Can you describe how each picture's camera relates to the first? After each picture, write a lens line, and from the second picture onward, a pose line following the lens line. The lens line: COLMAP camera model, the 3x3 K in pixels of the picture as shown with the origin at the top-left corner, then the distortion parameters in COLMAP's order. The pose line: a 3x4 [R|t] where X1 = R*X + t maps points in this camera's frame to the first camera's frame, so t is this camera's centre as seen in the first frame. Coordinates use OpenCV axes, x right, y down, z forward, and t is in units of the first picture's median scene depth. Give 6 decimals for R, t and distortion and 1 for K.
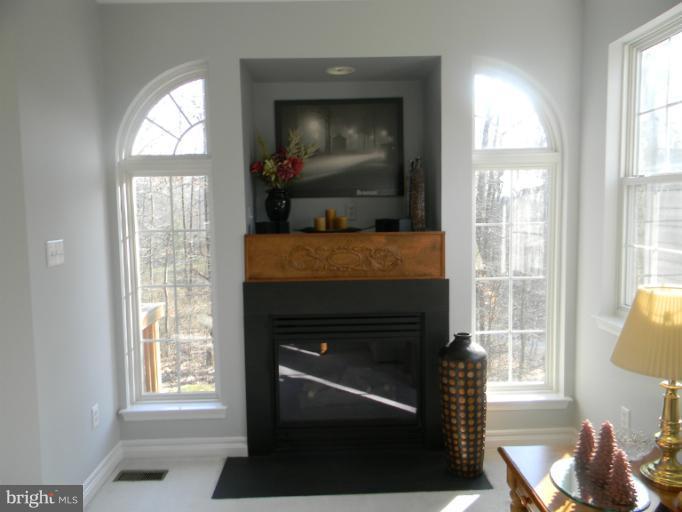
lens RADIAL K [[559.7, 0, 340.9], [0, 559.7, 258.4], [0, 0, 1]] dist [0.014431, -0.007015]
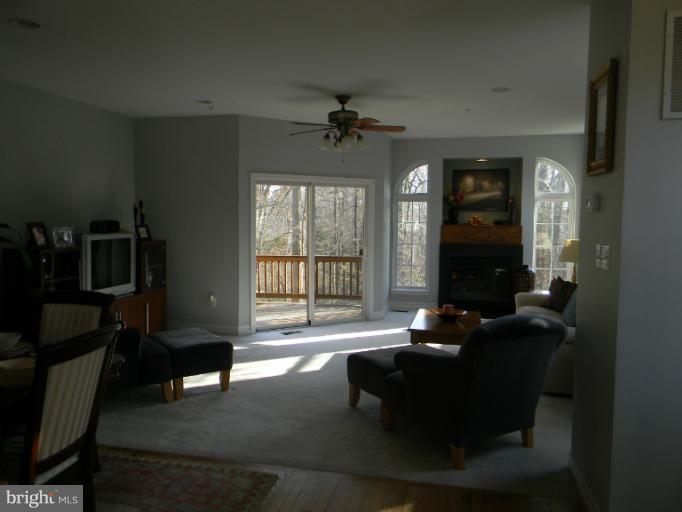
lens RADIAL K [[559.7, 0, 334.8], [0, 559.7, 252.8], [0, 0, 1]] dist [0.014431, -0.007015]
pose [[0.966784, 0.042150, -0.252094, 0.011973], [-0.048544, 0.998637, -0.019195, 0.152485], [0.250941, 0.030795, 0.967512, -1.533198]]
